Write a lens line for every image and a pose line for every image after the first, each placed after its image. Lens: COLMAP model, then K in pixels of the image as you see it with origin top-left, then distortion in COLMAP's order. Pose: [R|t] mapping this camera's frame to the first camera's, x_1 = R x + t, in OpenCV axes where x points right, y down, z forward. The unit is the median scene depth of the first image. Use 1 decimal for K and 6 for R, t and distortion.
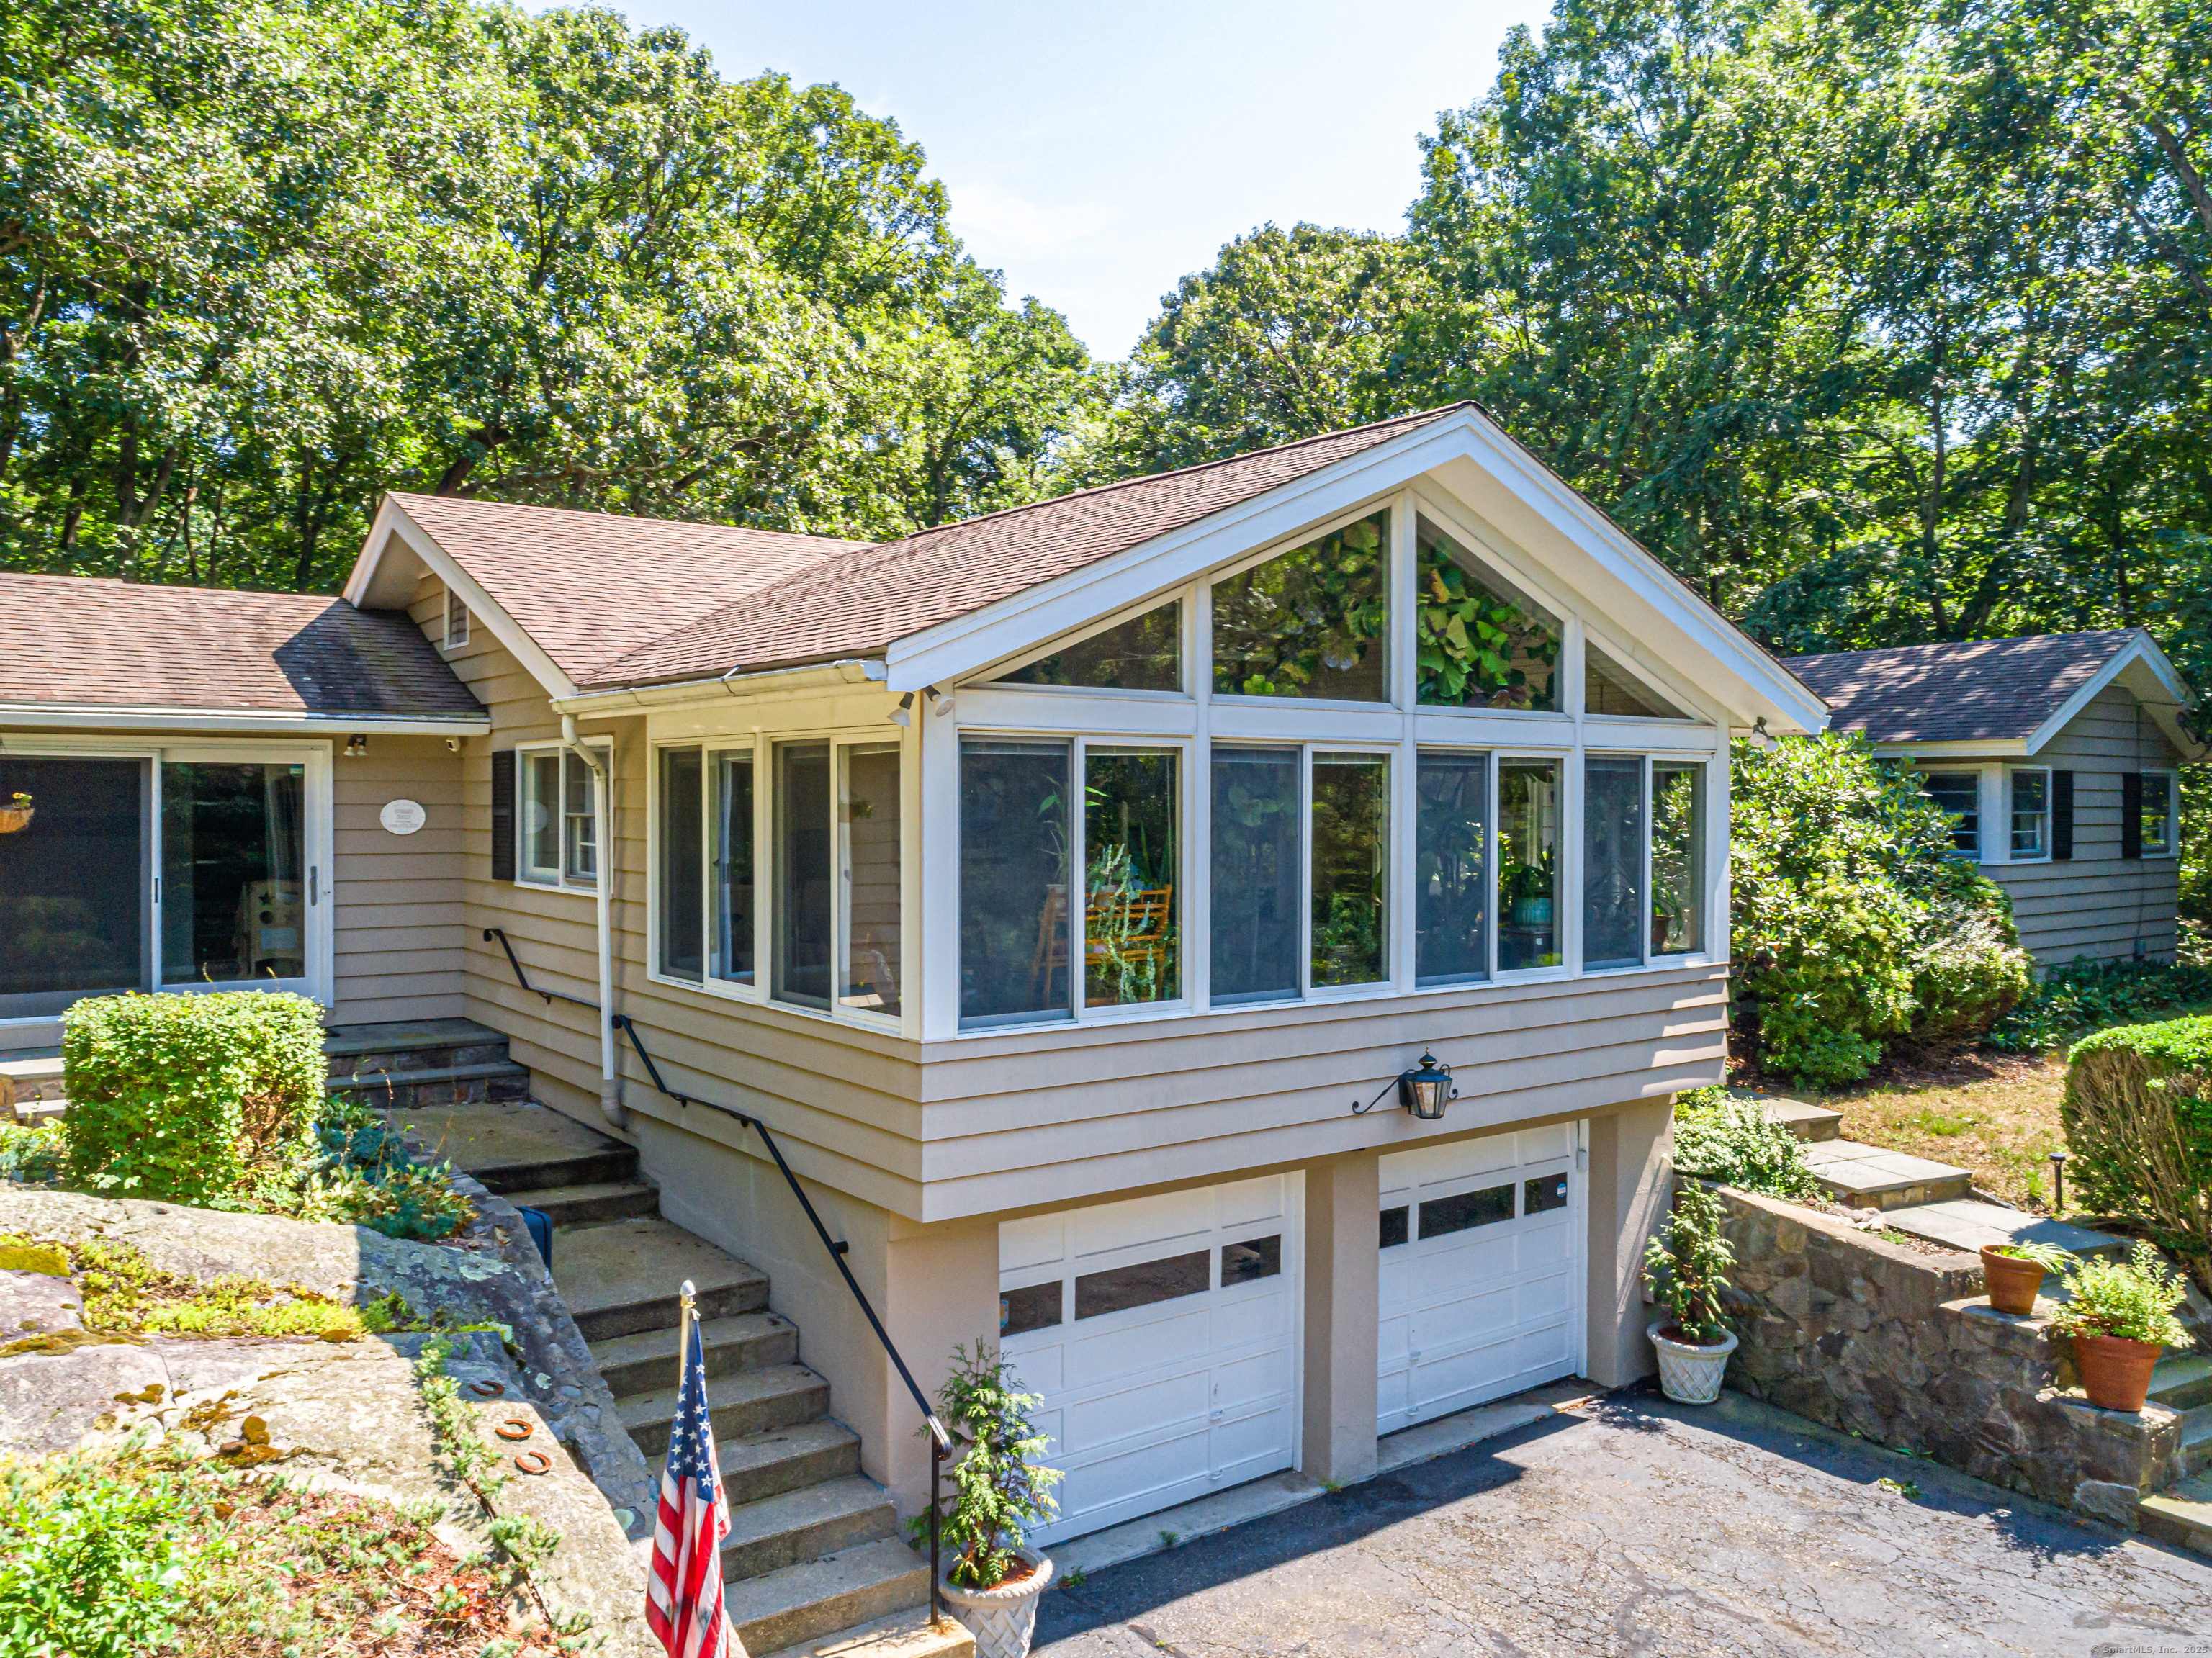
lens RADIAL K [[1686.7, 0, 1110.0], [0, 1686.7, 837.0], [0, 0, 1]] dist [-0.026664, 0.006909]
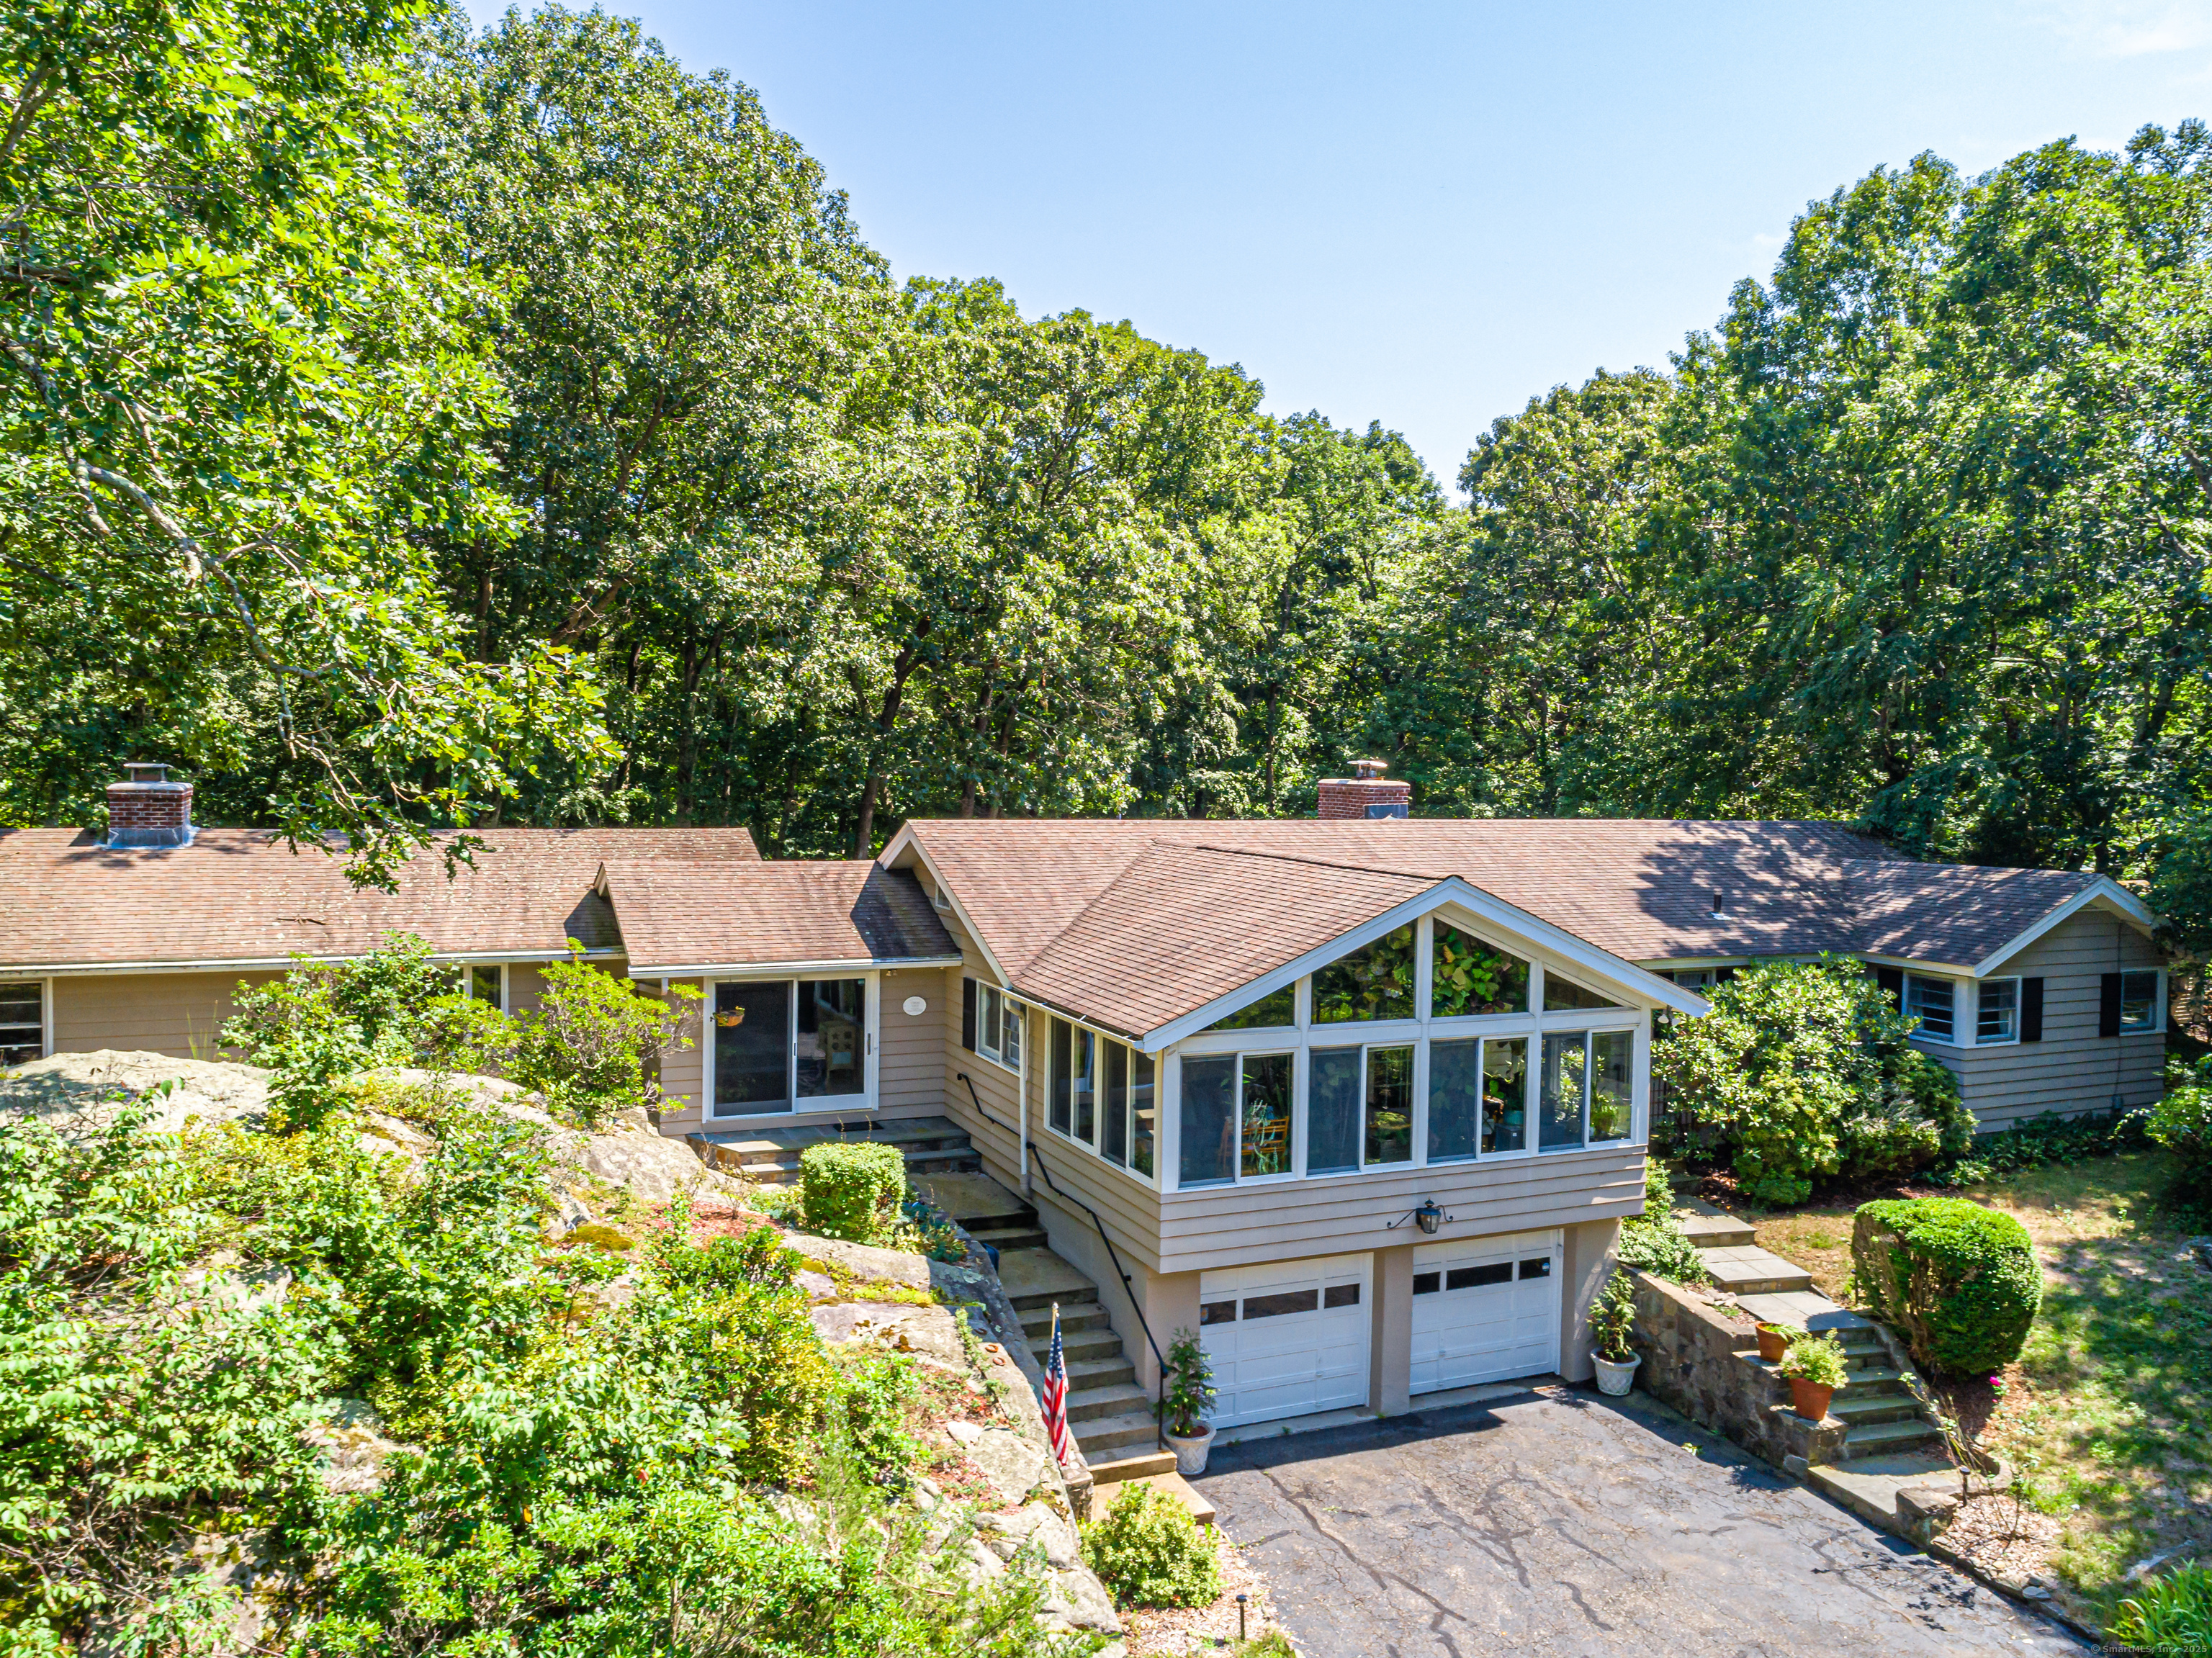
lens RADIAL K [[1686.7, 0, 1104.7], [0, 1686.7, 816.0], [0, 0, 1]] dist [-0.026664, 0.006909]
pose [[0.972544, 0.022110, -0.231668, 0.243251], [-0.018844, 0.999690, 0.016301, -0.312640], [0.231957, -0.011488, 0.972658, -0.898395]]
